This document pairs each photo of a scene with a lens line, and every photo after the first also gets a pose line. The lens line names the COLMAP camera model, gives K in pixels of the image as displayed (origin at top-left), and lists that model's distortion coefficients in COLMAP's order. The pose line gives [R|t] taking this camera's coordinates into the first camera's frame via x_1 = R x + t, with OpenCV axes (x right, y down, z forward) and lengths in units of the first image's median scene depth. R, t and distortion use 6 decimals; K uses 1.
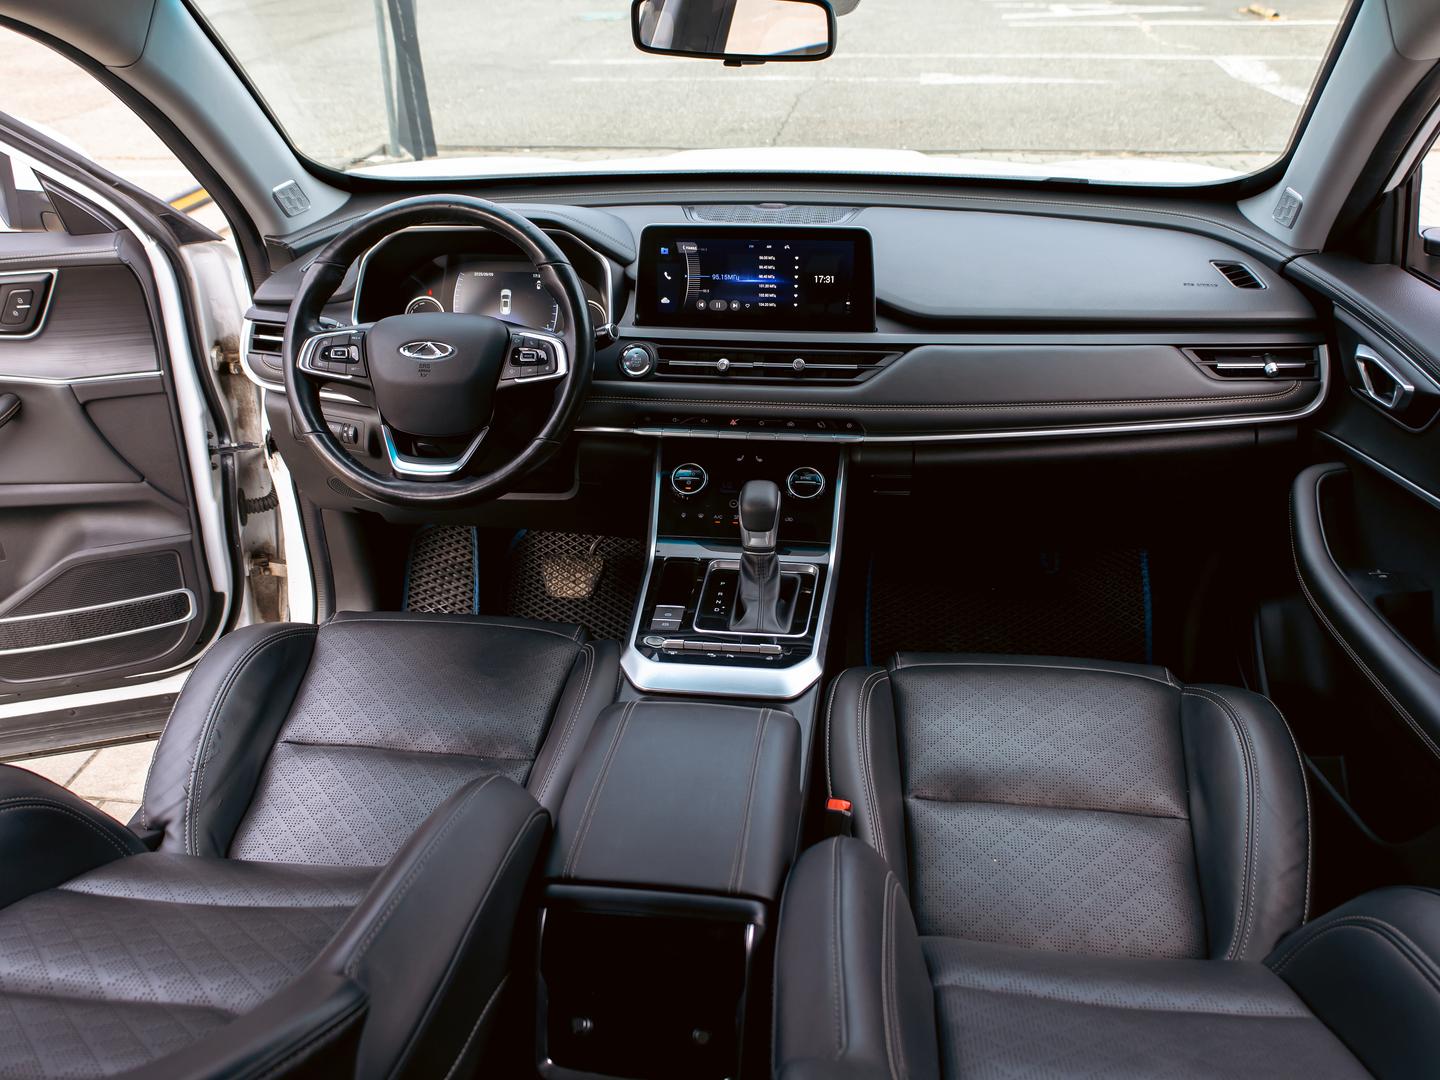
lens RADIAL K [[965.3, 0, 720.0], [0, 965.3, 540.0], [0, 0, 1]] dist [0.000561, 0.000524]
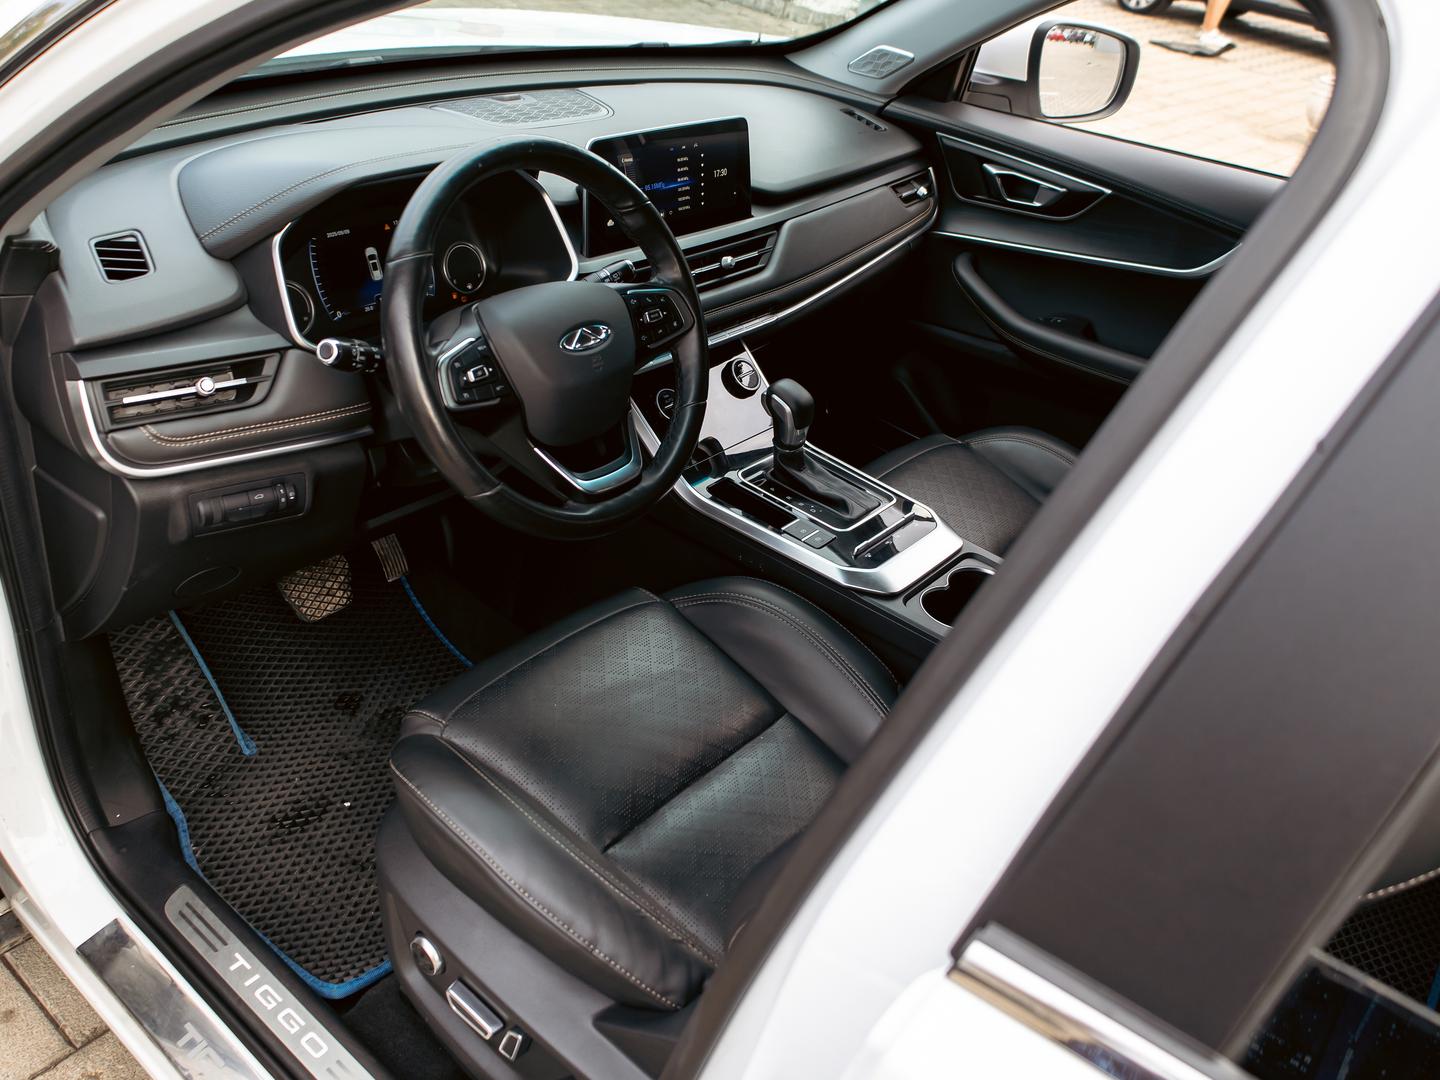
lens RADIAL K [[951.1, 0, 720.0], [0, 951.1, 540.0], [0, 0, 1]] dist [0.002026, 0.000162]
pose [[0.657896, -0.395661, 0.640800, -0.678578], [0.295778, 0.918252, 0.263304, -0.178112], [-0.692595, 0.016308, 0.721142, 0.284759]]
